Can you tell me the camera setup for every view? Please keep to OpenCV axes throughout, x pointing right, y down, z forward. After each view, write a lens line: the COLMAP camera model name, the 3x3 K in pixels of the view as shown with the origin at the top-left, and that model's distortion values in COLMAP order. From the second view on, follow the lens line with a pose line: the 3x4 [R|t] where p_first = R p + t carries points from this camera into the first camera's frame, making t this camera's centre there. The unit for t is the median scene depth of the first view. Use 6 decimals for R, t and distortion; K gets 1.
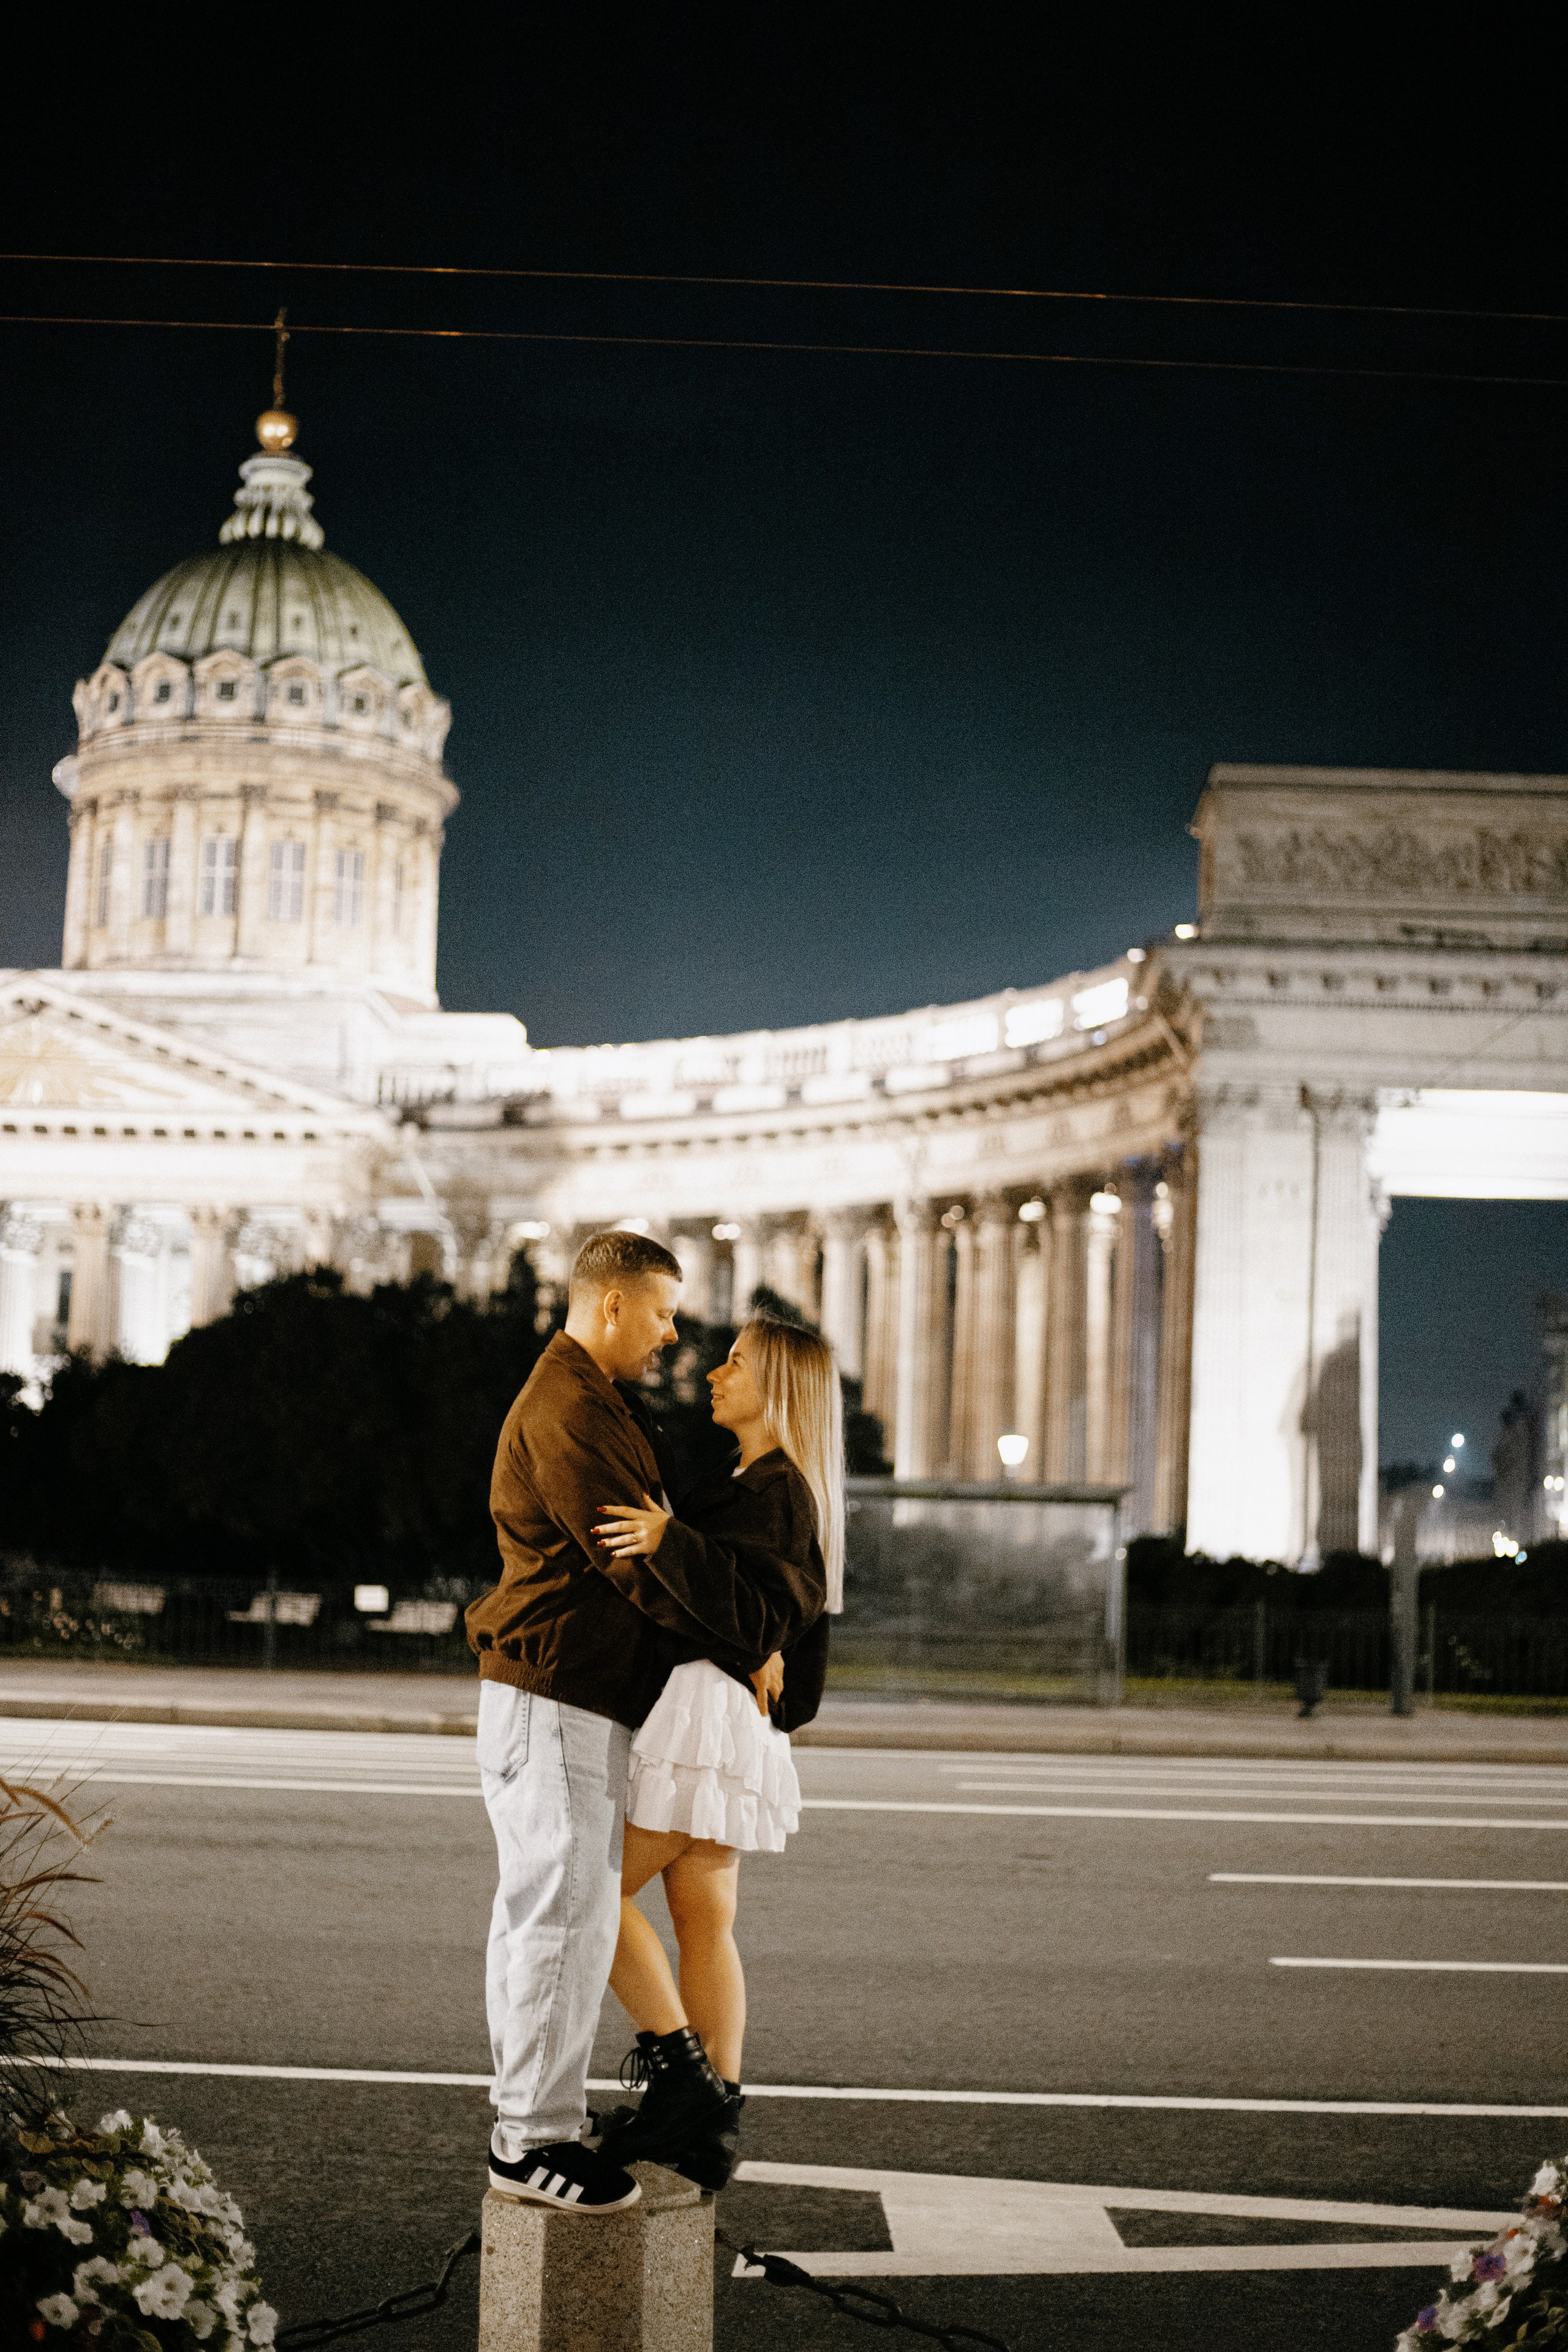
lens RADIAL K [[3345.5, 0, 777.9], [0, 3345.5, 1174.0], [0, 0, 1]] dist [-0.081370, -0.038254]
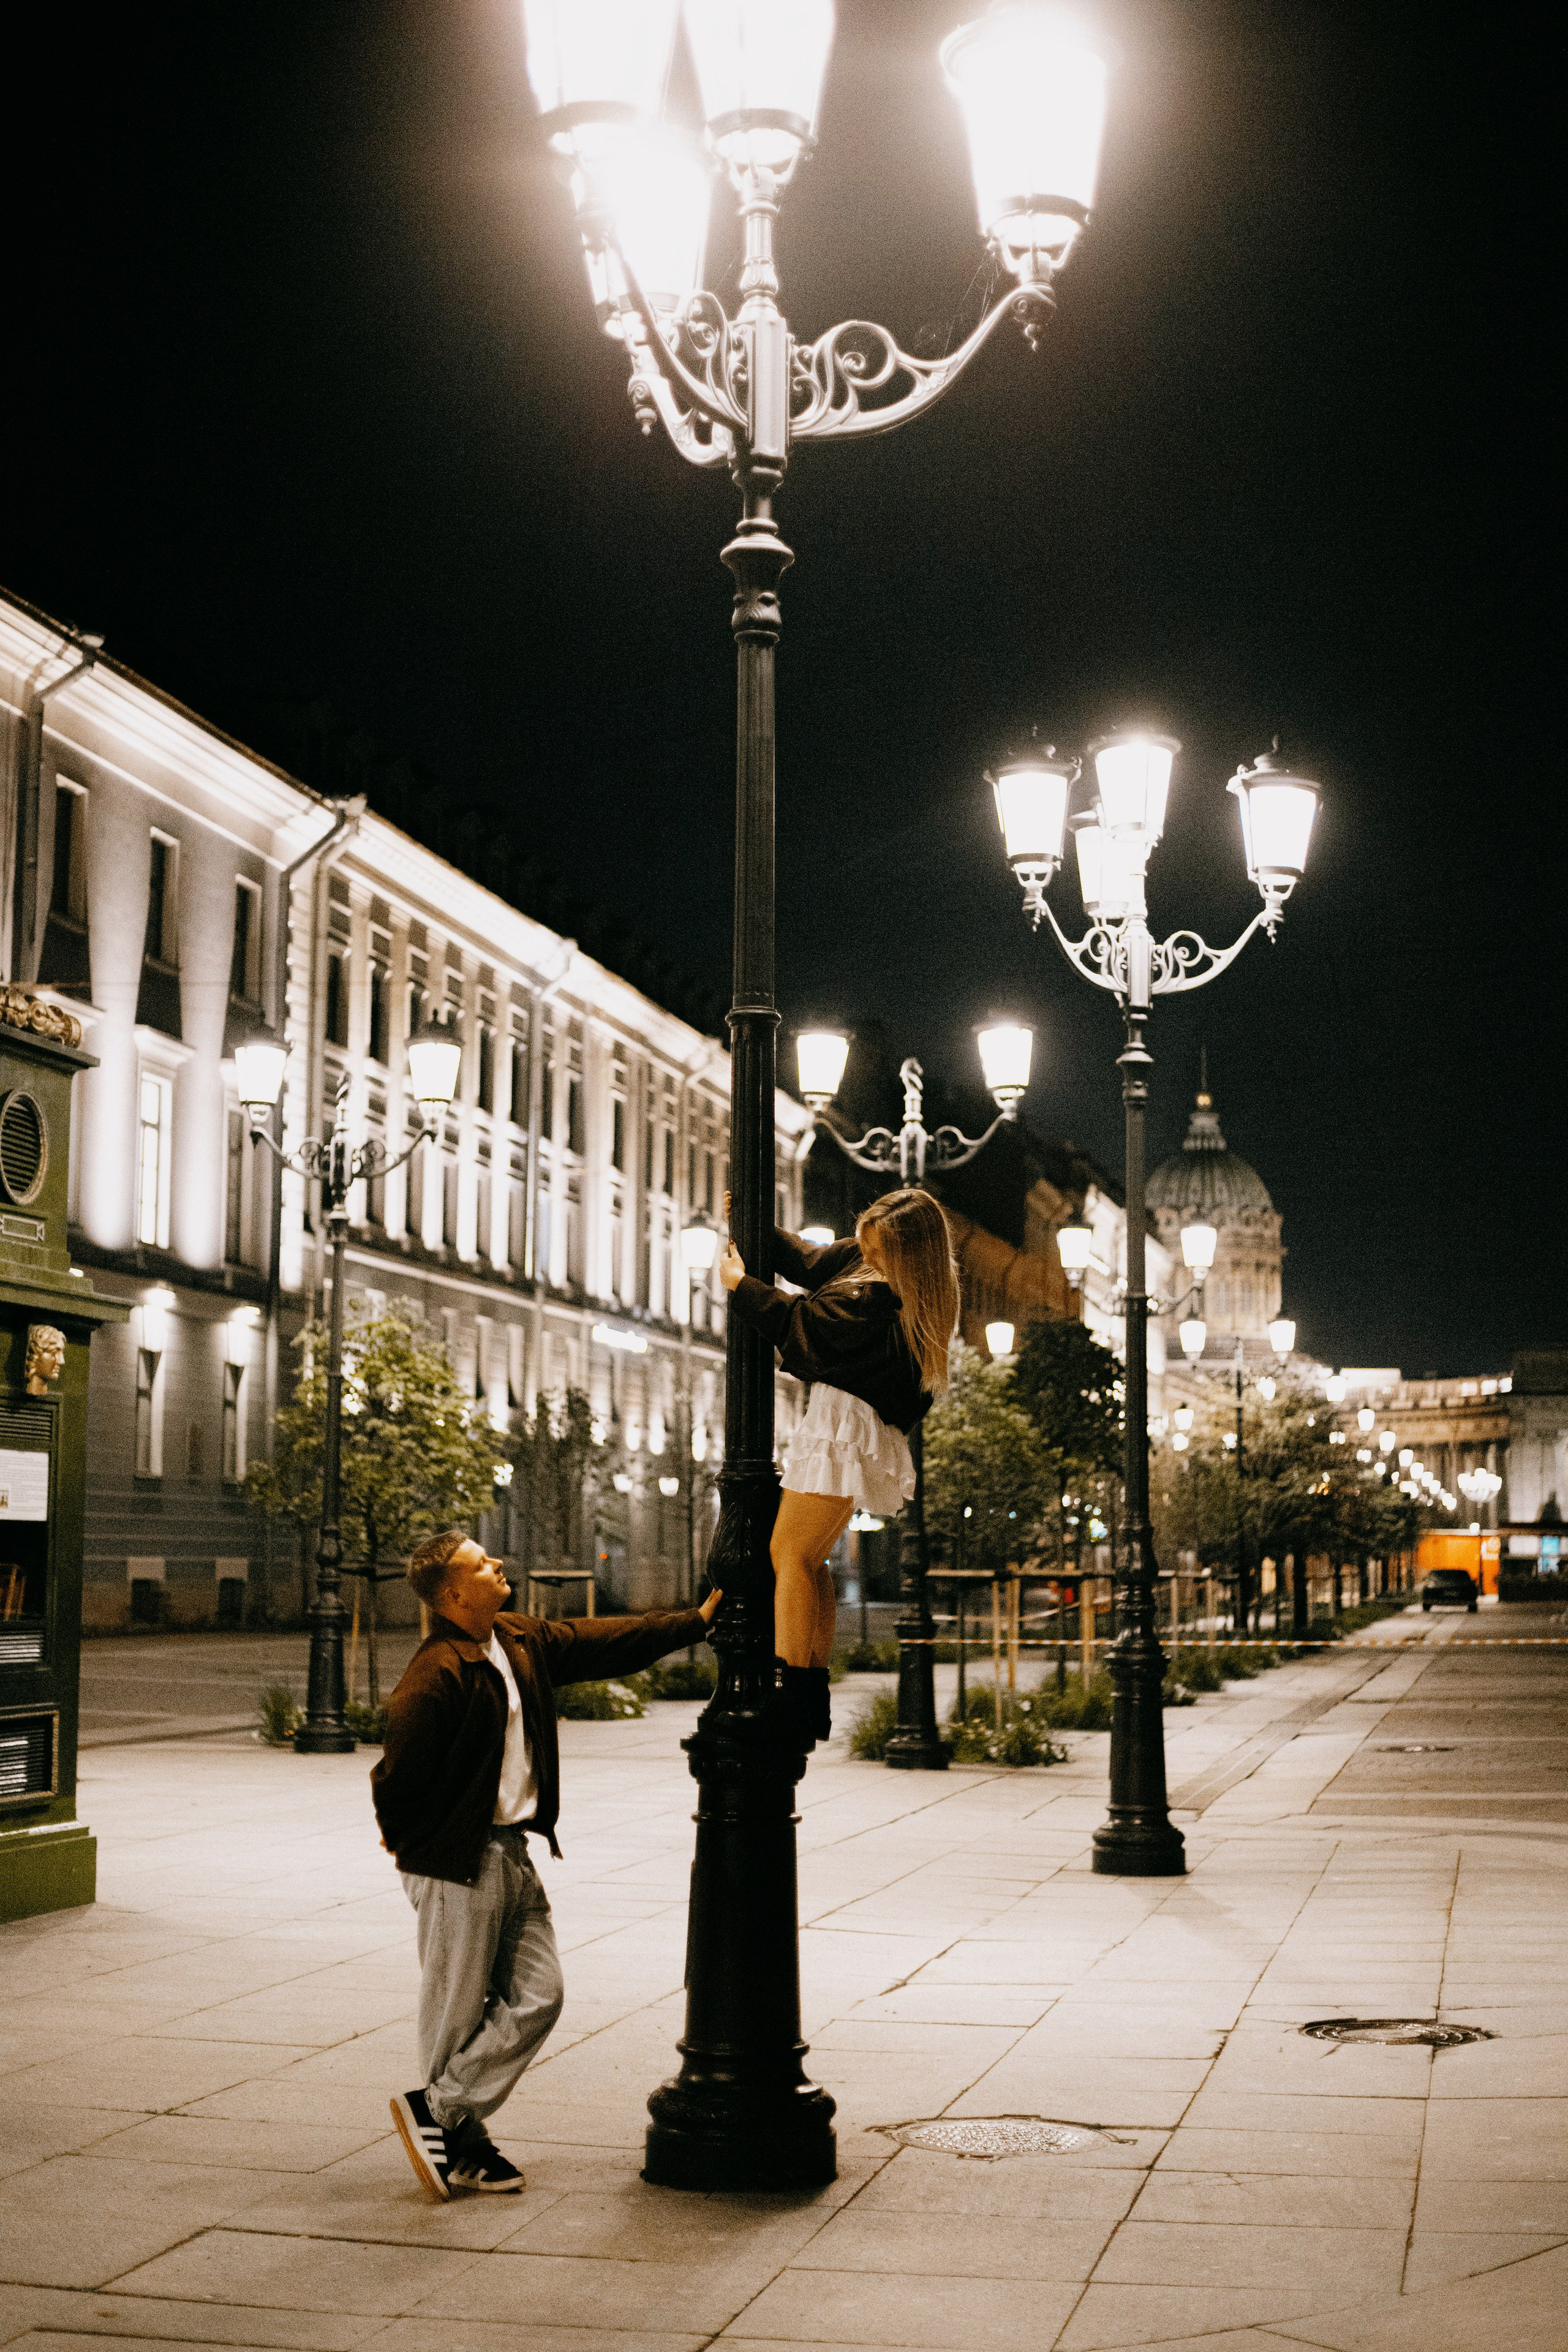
lens RADIAL K [[3324.8, 0, 777.1], [0, 3324.8, 1187.4], [0, 0, 1]] dist [-0.071378, -0.115530]
pose [[0.972152, -0.048736, -0.229227, 0.140801], [0.048125, 0.998807, -0.008258, -0.226741], [0.229356, -0.003003, 0.973338, -2.054396]]
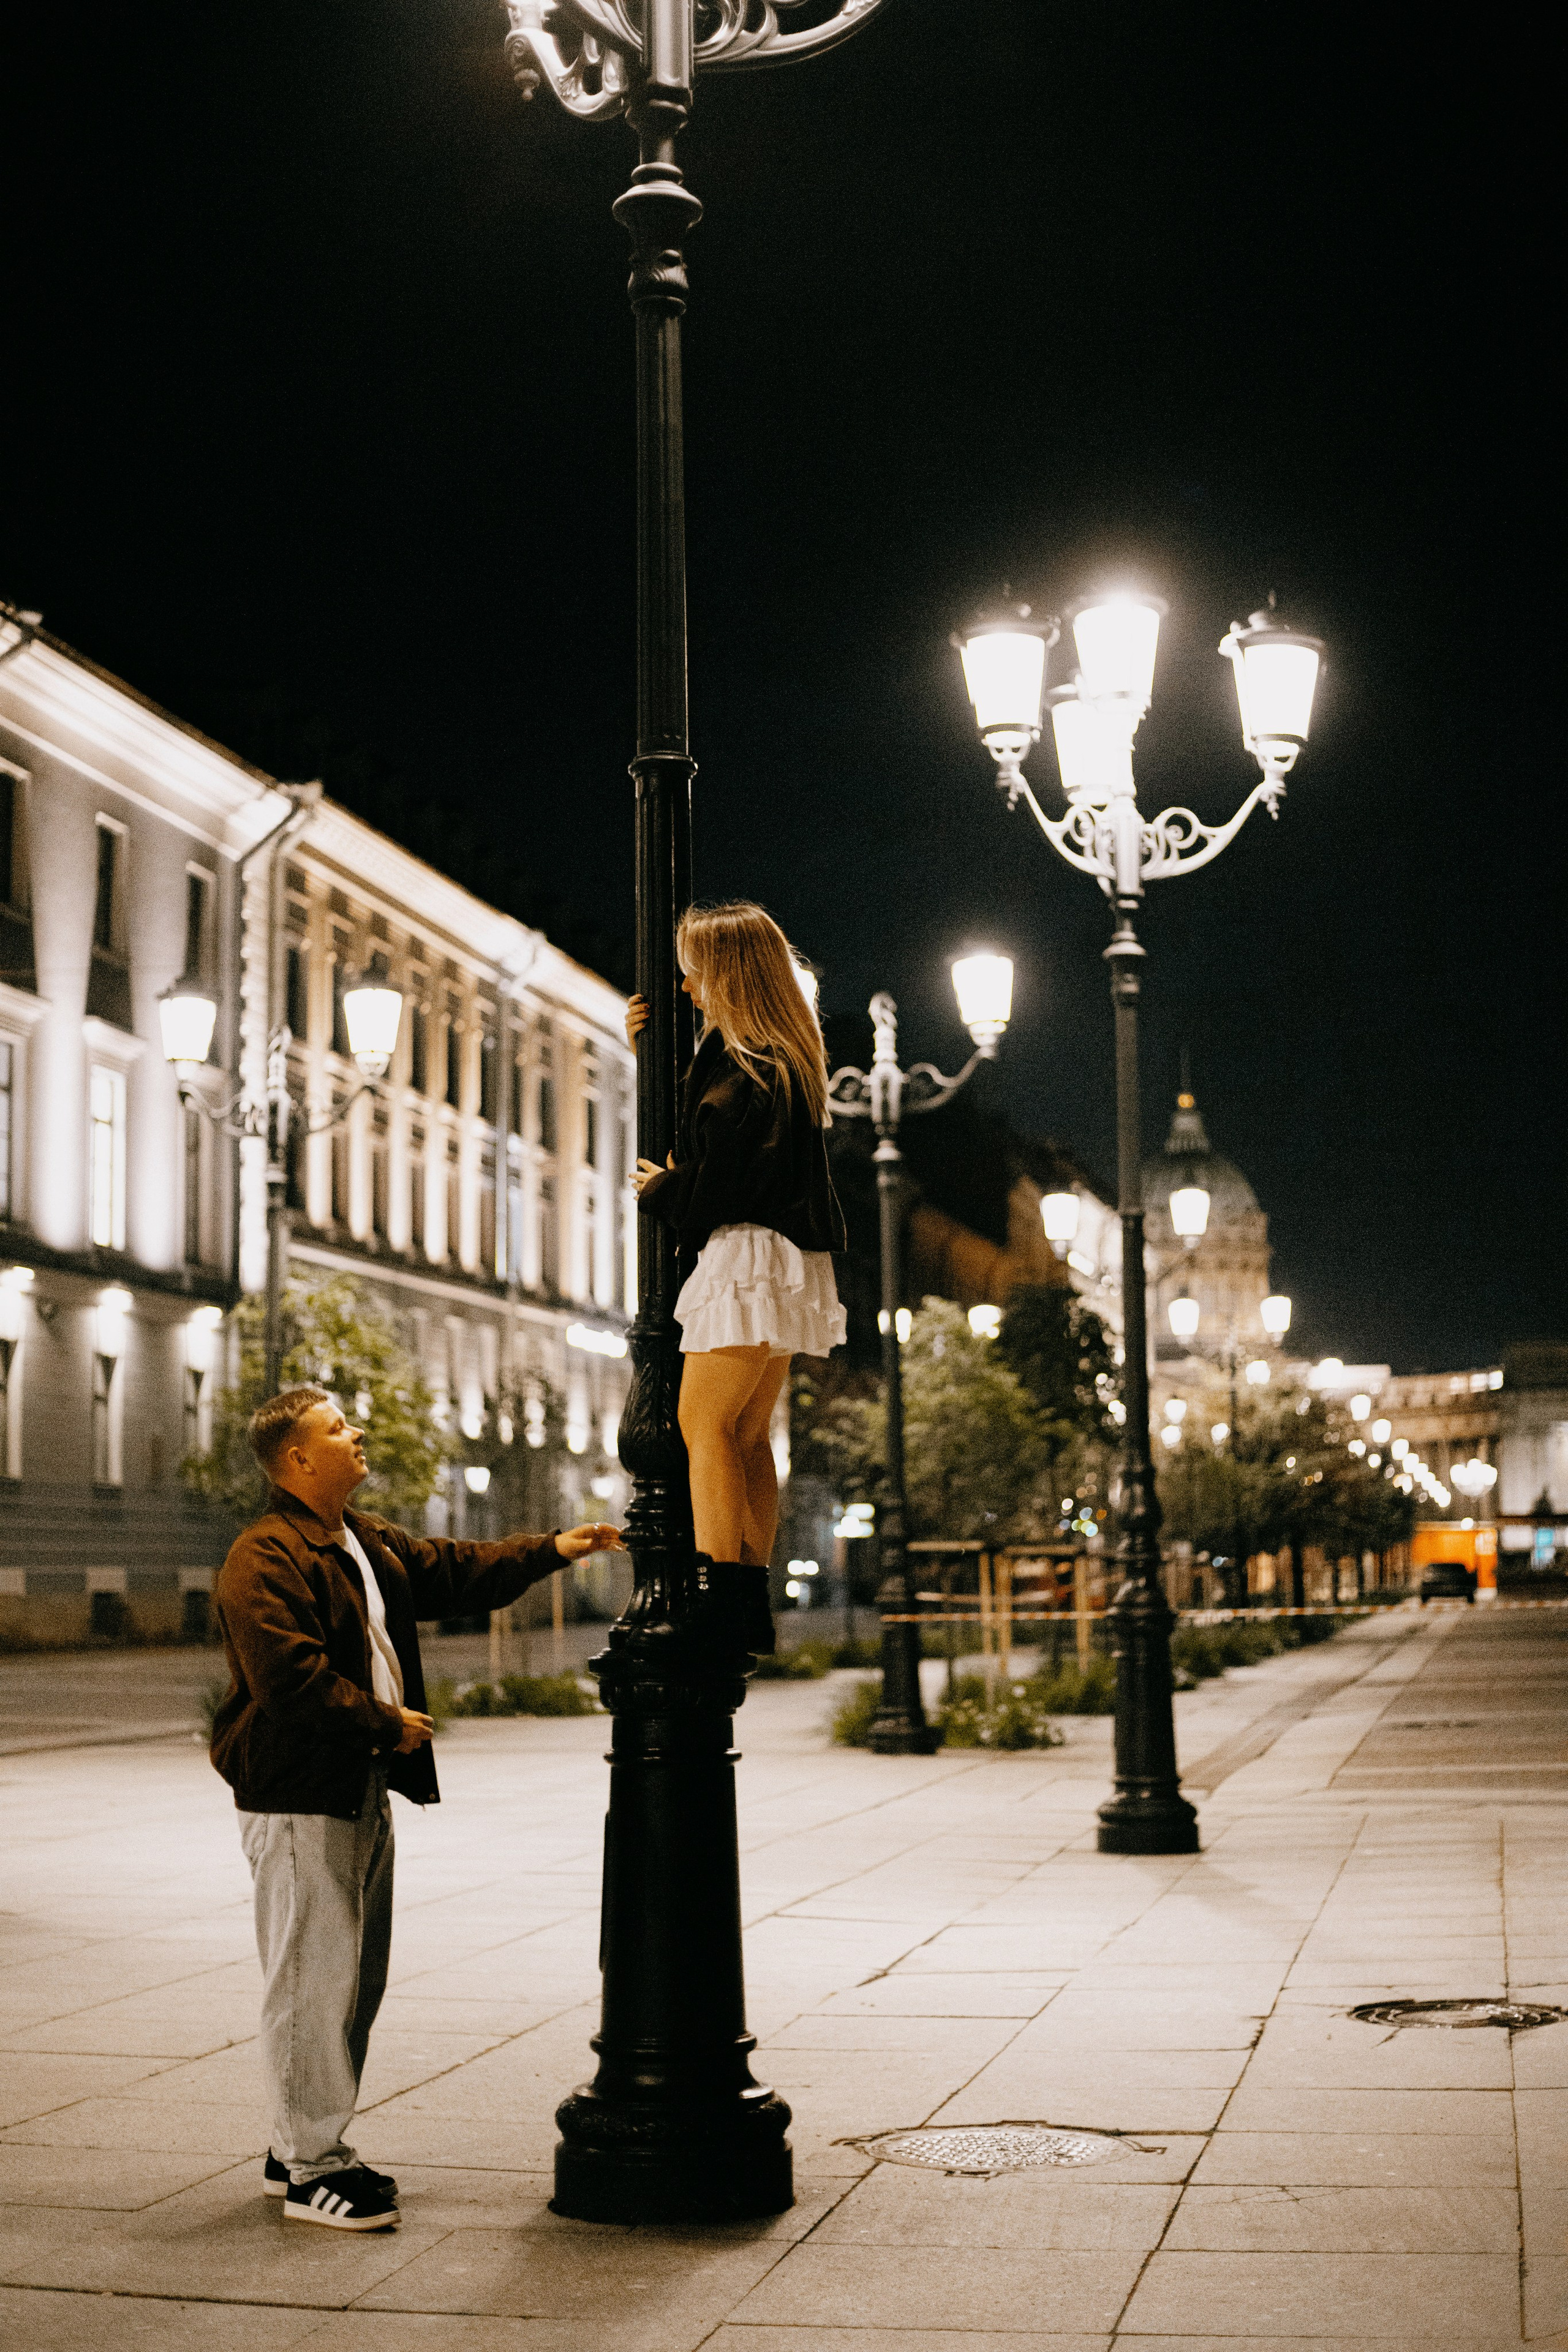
lens RADIAL K [[3324.8, 0, 777.1], [0, 3324.8, 1187.4], [0, 0, 1]] dist [-0.071378, -0.115530]
pose [[0.972099, -0.069957, -0.223895, 0.137012], [0.068846, 0.997545, -0.012778, -0.220457], [0.224239, -0.002993, 0.974530, -2.032503]]
